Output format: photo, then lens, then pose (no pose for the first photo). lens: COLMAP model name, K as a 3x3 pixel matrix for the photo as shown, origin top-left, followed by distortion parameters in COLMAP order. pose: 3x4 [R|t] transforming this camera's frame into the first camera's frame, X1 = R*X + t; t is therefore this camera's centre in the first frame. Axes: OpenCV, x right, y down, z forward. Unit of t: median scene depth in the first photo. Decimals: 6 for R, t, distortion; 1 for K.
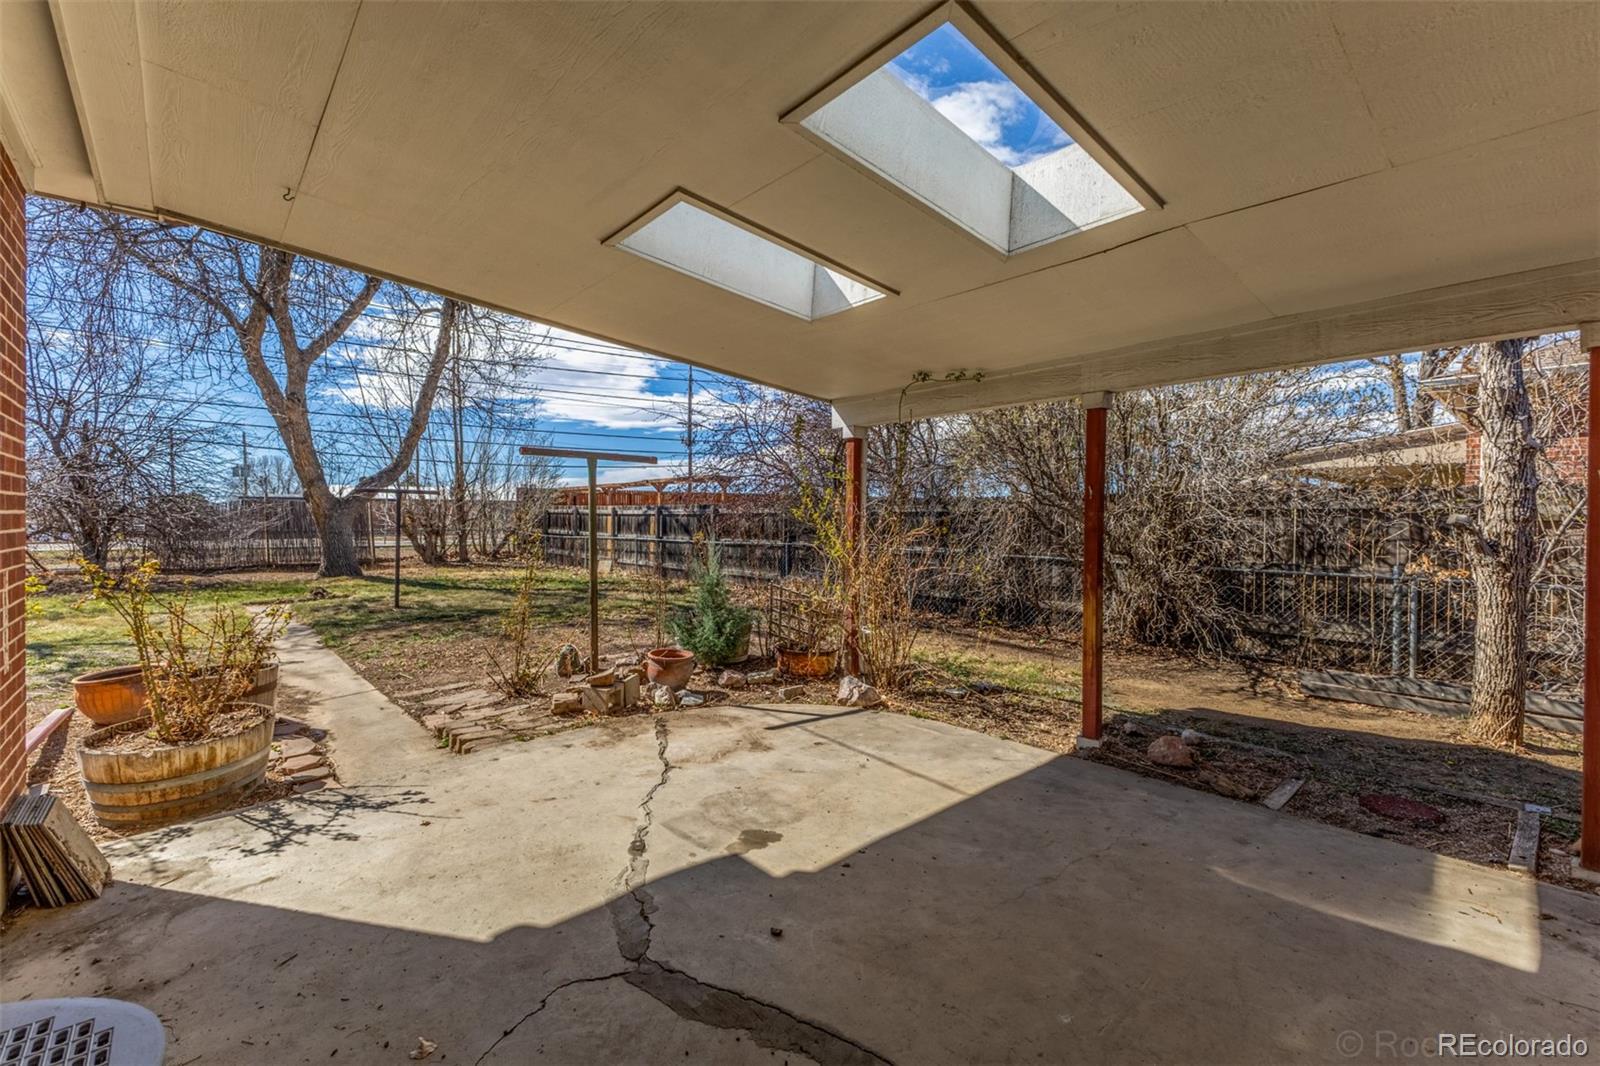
lens RADIAL K [[695.0, 0, 798.5], [0, 695.0, 530.9], [0, 0, 1]] dist [0.010583, -0.001744]
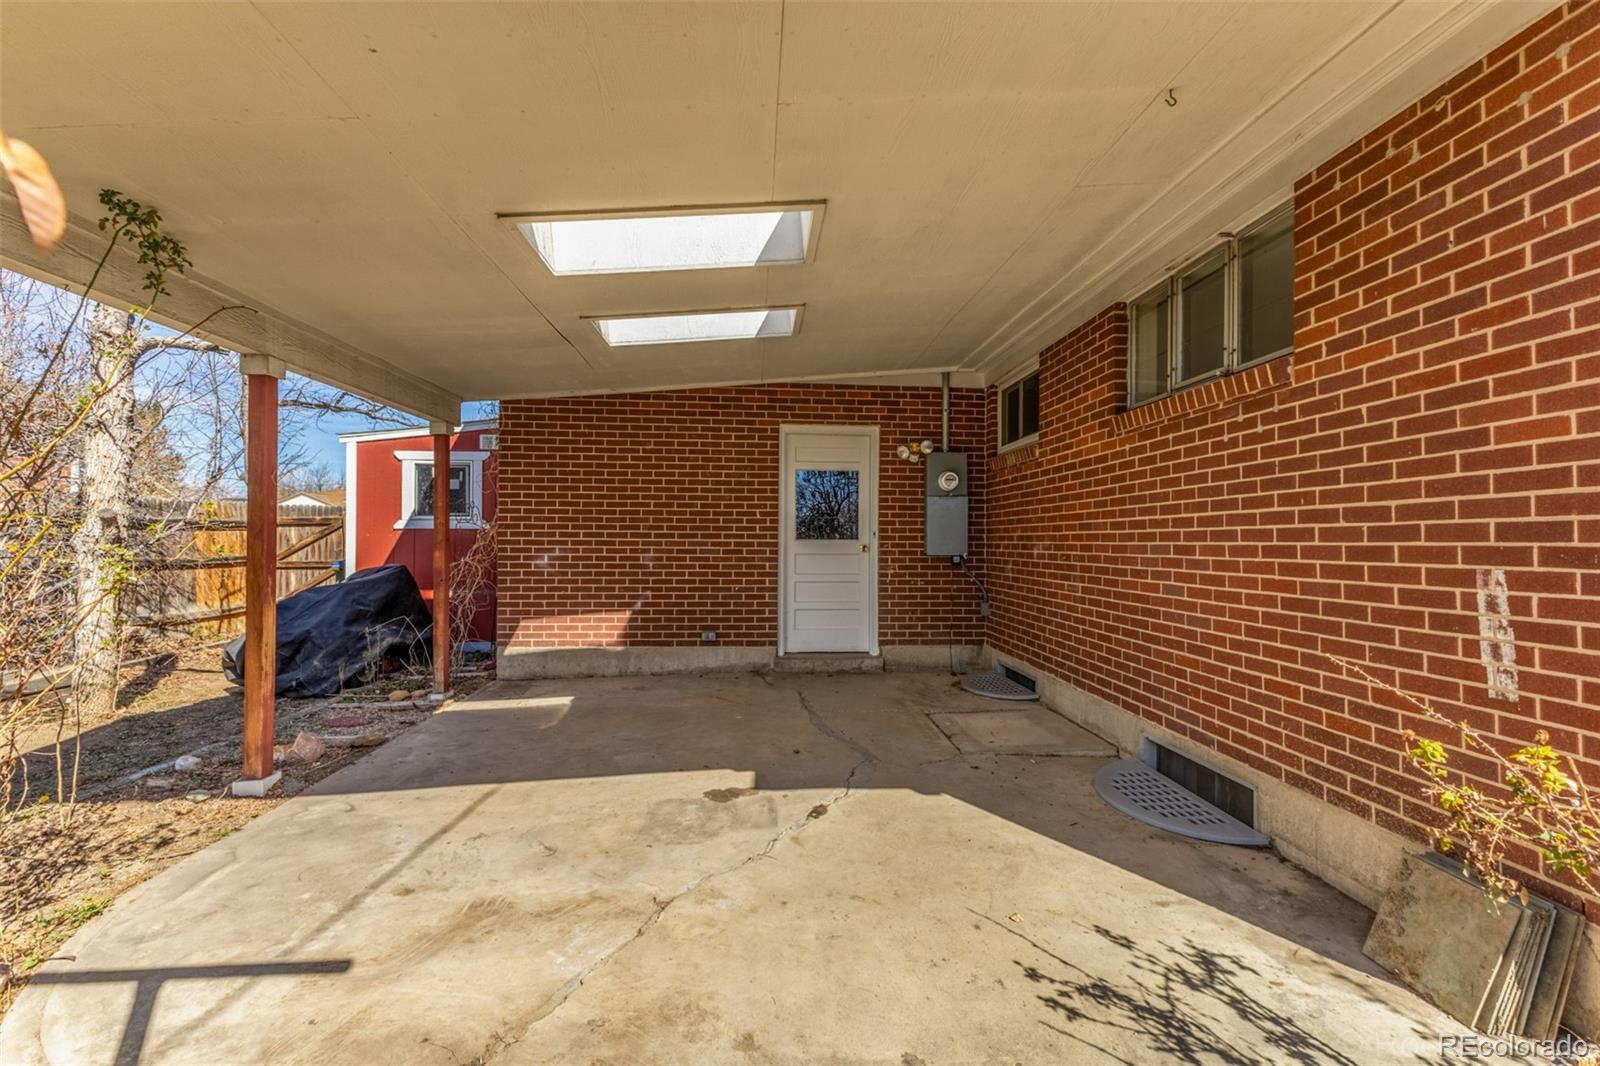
lens RADIAL K [[695.0, 0, 797.6], [0, 695.0, 536.1], [0, 0, 1]] dist [0.010583, -0.001744]
pose [[-0.795986, -0.005062, 0.605294, -0.786218], [-0.003042, 0.999986, 0.004363, 0.009383], [-0.605308, 0.001631, -0.795990, 1.705988]]
